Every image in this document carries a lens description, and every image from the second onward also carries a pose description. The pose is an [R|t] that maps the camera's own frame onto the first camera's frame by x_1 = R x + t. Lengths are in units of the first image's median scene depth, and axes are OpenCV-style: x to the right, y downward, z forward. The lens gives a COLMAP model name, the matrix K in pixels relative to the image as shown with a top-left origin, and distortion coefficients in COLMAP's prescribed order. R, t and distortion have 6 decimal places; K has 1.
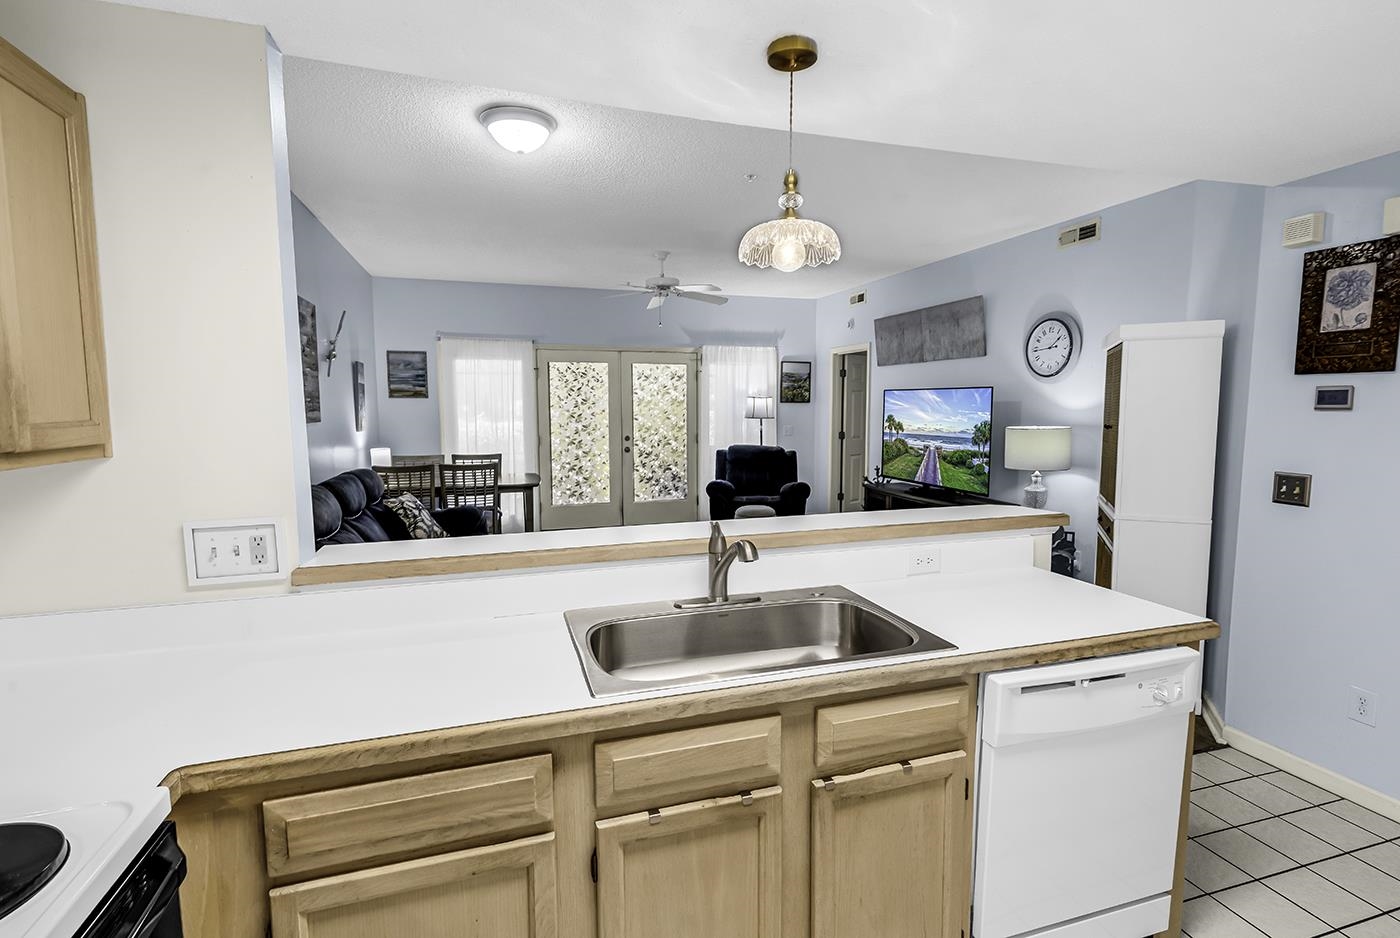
lens RADIAL K [[679.8, 0, 708.3], [0, 679.8, 474.4], [0, 0, 1]] dist [0.001681, 0.000158]
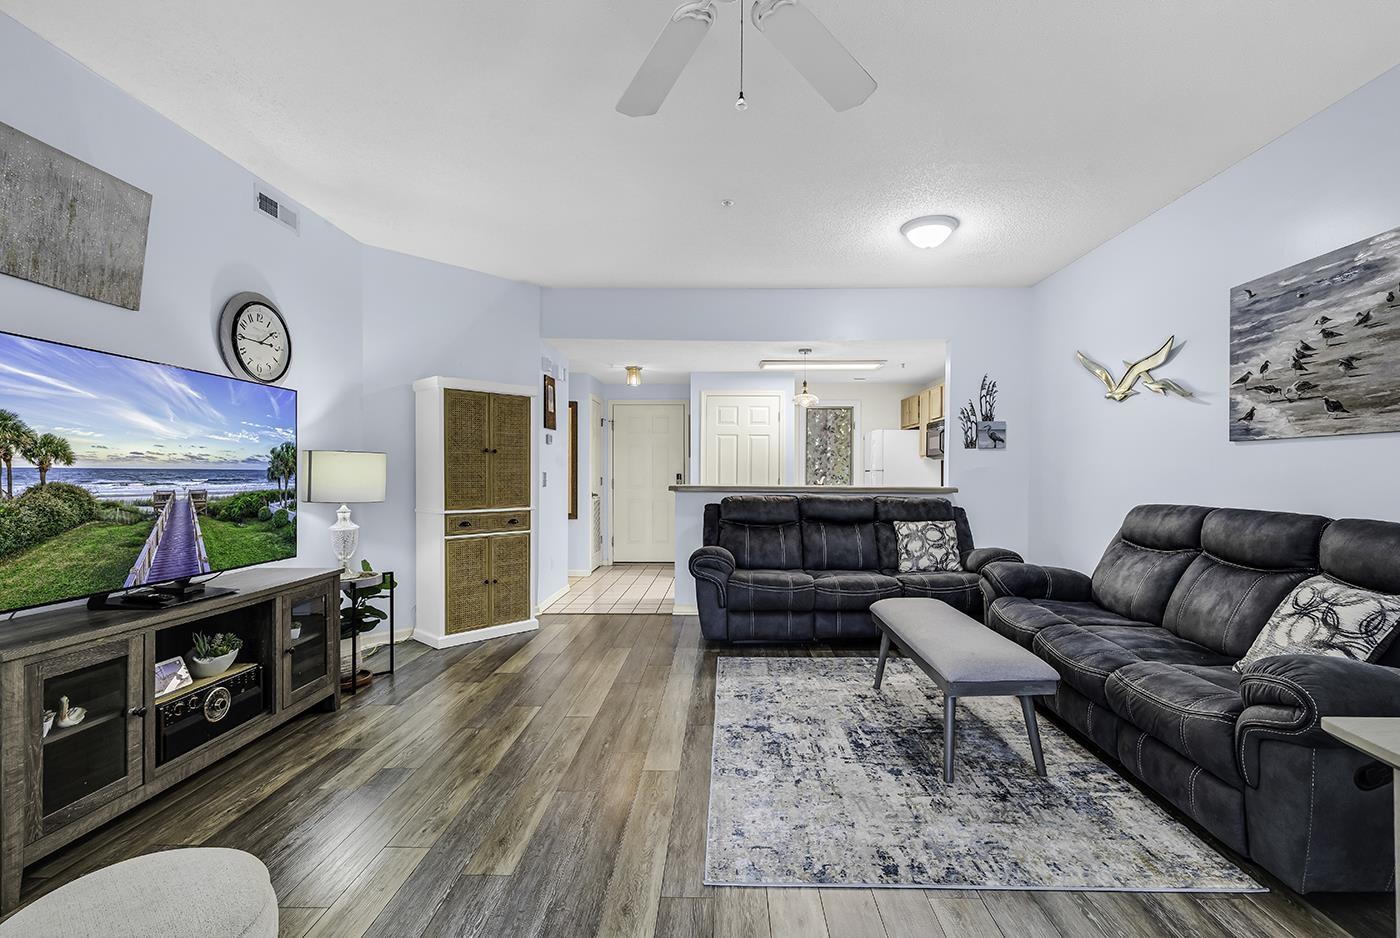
lens RADIAL K [[642.6, 0, 716.6], [0, 642.6, 448.1], [0, 0, 1]] dist [0.002072, 0.000160]
pose [[-0.948641, 0.011392, 0.316151, -0.141025], [0.031581, 0.997770, 0.058810, -0.078493], [-0.314776, 0.065774, -0.946884, 1.185579]]
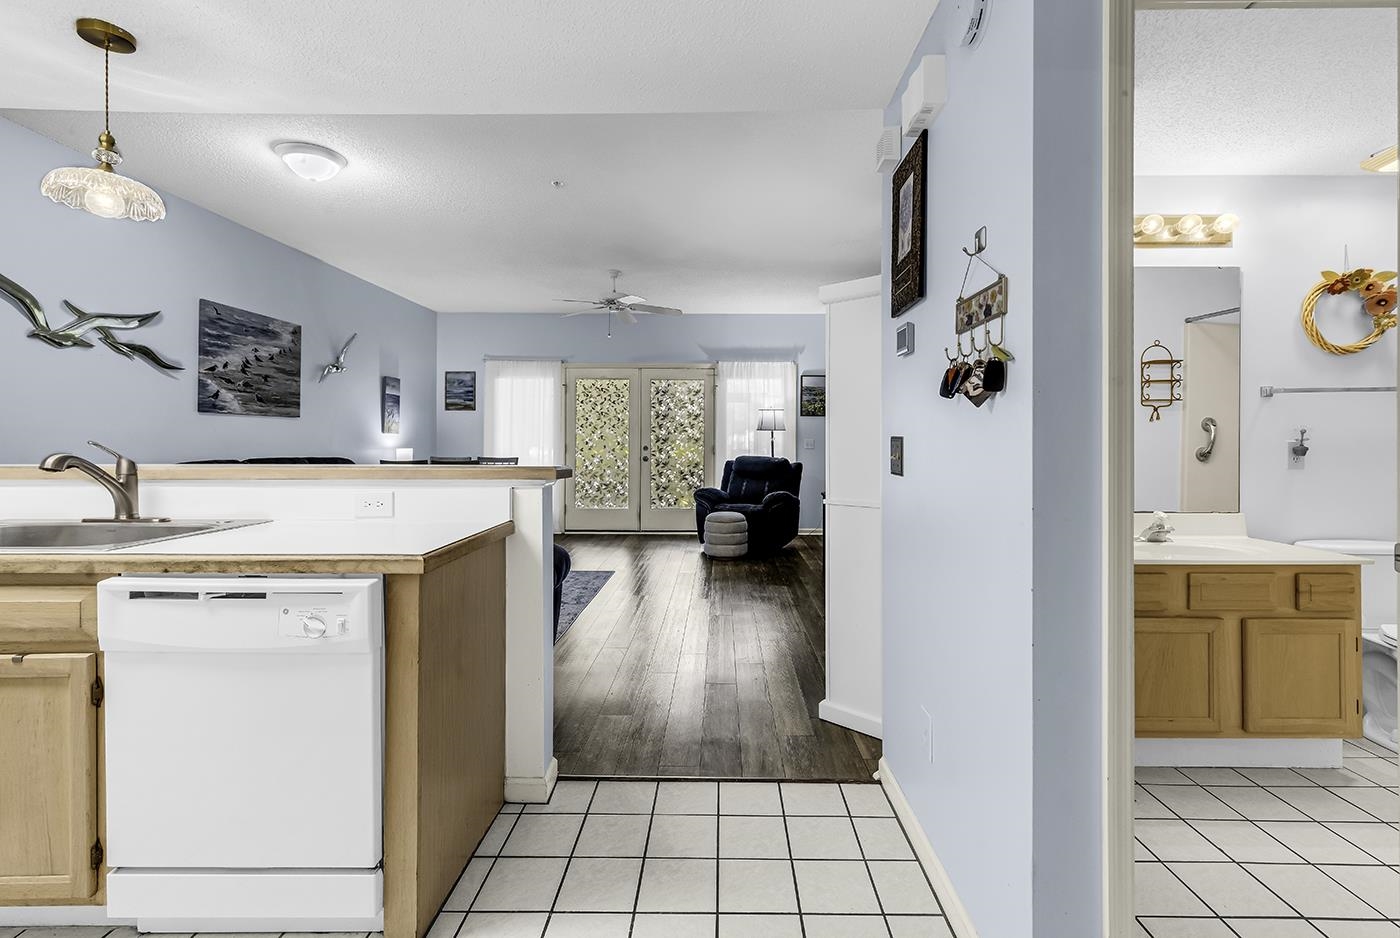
lens RADIAL K [[642.6, 0, 716.6], [0, 642.6, 448.1], [0, 0, 1]] dist [0.002072, 0.000160]
pose [[0.952056, 0.009627, -0.305773, 0.374199], [-0.037660, 0.995591, -0.085913, 0.037073], [0.303597, 0.093309, 0.948220, 0.085698]]
